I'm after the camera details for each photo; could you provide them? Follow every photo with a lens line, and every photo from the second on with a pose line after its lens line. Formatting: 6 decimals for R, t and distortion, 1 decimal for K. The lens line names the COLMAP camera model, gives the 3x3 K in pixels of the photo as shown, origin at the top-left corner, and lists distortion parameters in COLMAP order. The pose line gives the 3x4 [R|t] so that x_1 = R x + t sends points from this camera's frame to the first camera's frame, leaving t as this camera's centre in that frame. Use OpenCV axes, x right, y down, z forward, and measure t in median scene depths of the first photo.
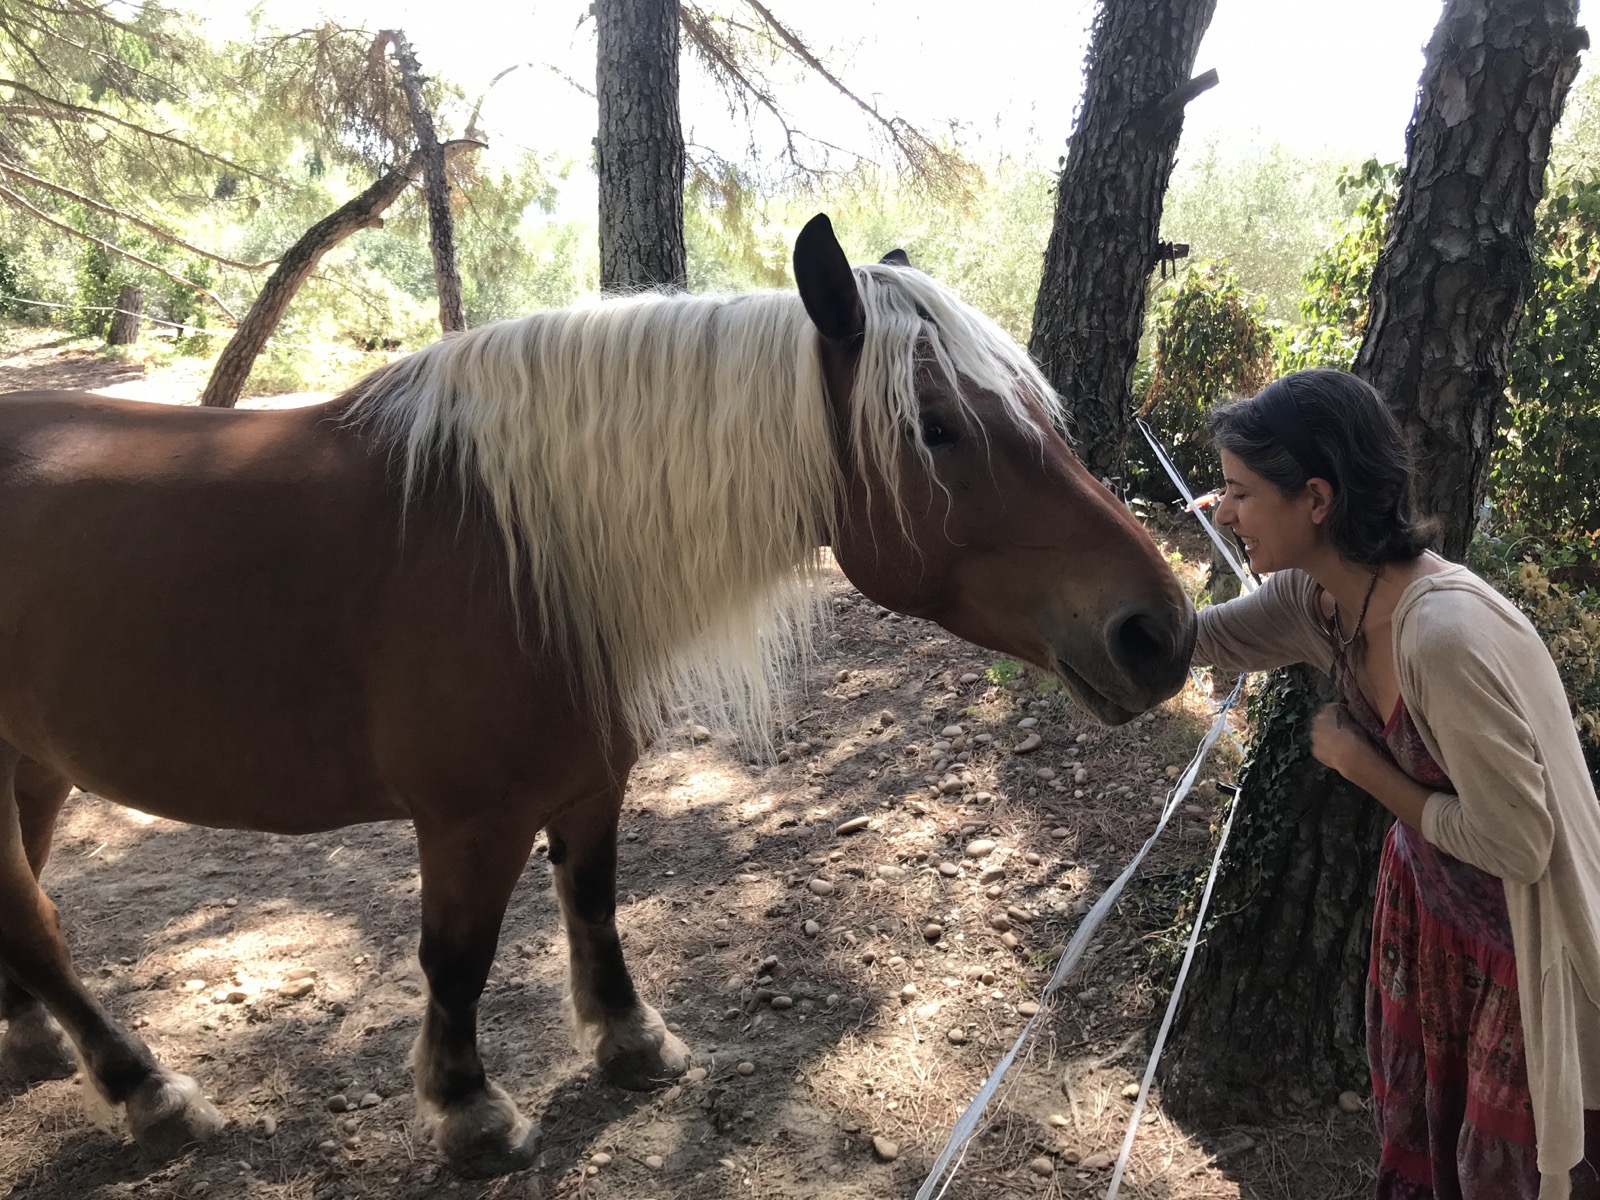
lens RADIAL K [[1299.7, 0, 796.5], [0, 1299.7, 598.7], [0, 0, 1]] dist [0.018250, -0.029140]
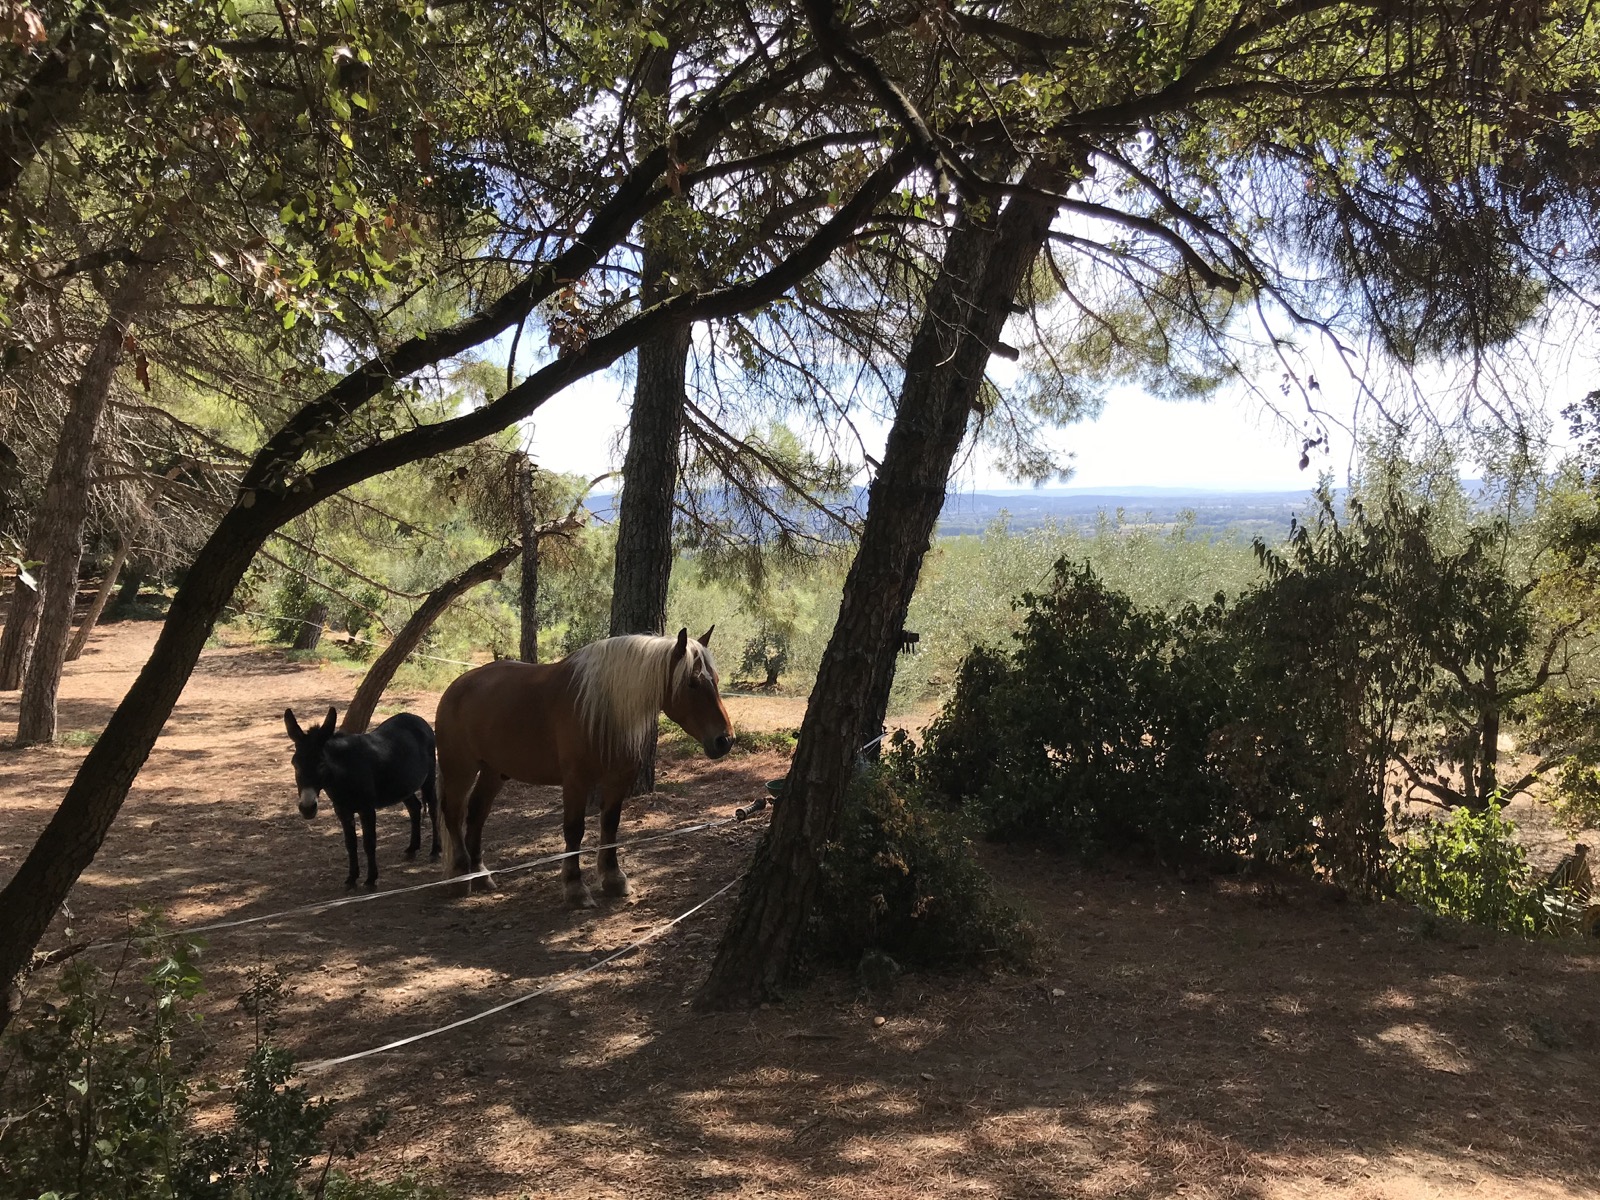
lens RADIAL K [[1299.7, 0, 798.8], [0, 1299.7, 608.5], [0, 0, 1]] dist [0.018250, -0.029140]
pose [[0.992343, 0.061838, -0.106917, 0.323722], [-0.086506, 0.965837, -0.244287, 0.123796], [0.088158, 0.251665, 0.963791, -0.654619]]
